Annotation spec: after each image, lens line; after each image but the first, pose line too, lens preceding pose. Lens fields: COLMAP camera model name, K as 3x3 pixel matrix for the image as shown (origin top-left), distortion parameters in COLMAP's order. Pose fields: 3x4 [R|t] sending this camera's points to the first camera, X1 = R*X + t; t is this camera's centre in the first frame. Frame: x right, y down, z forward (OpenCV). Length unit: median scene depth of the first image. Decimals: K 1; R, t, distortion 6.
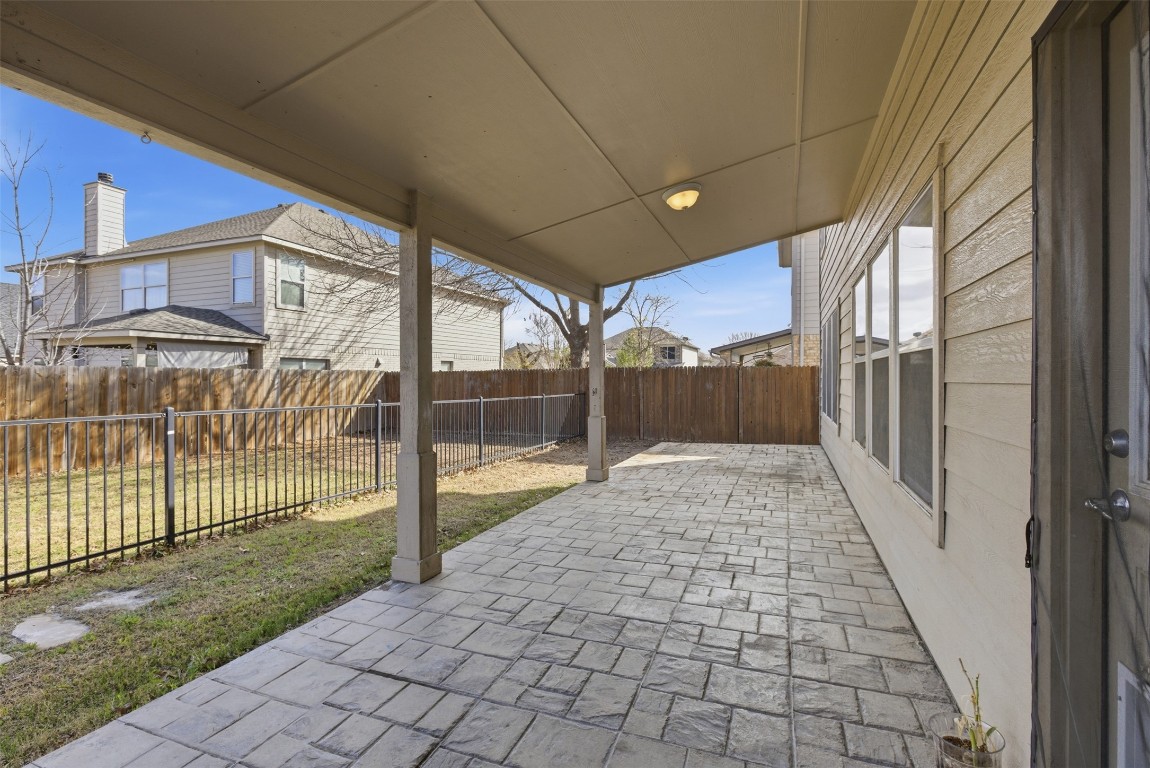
lens RADIAL K [[527.1, 0, 574.2], [0, 527.1, 380.3], [0, 0, 1]] dist [-0.014379, 0.005900]
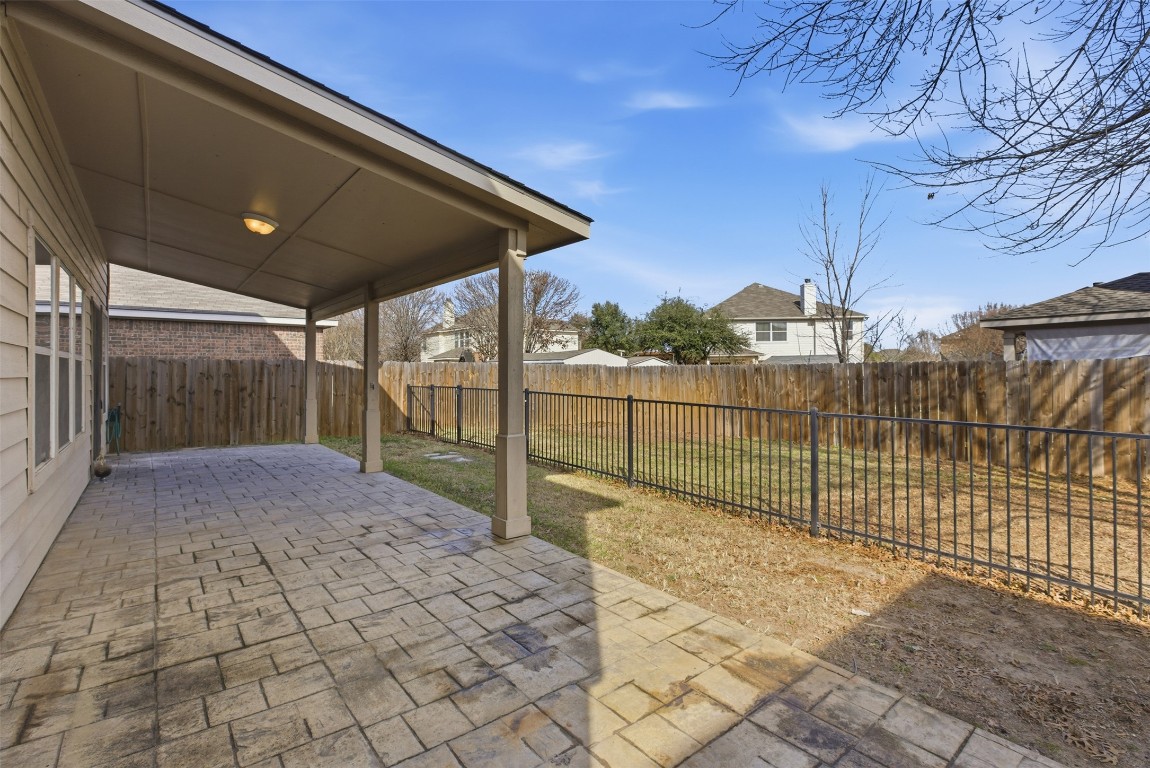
lens RADIAL K [[527.1, 0, 569.7], [0, 527.1, 375.7], [0, 0, 1]] dist [-0.014379, 0.005900]
pose [[-0.503770, 0.004059, -0.863828, 0.335955], [-0.005921, 0.999949, 0.008152, -0.001167], [0.863817, 0.009222, -0.503721, 0.847872]]
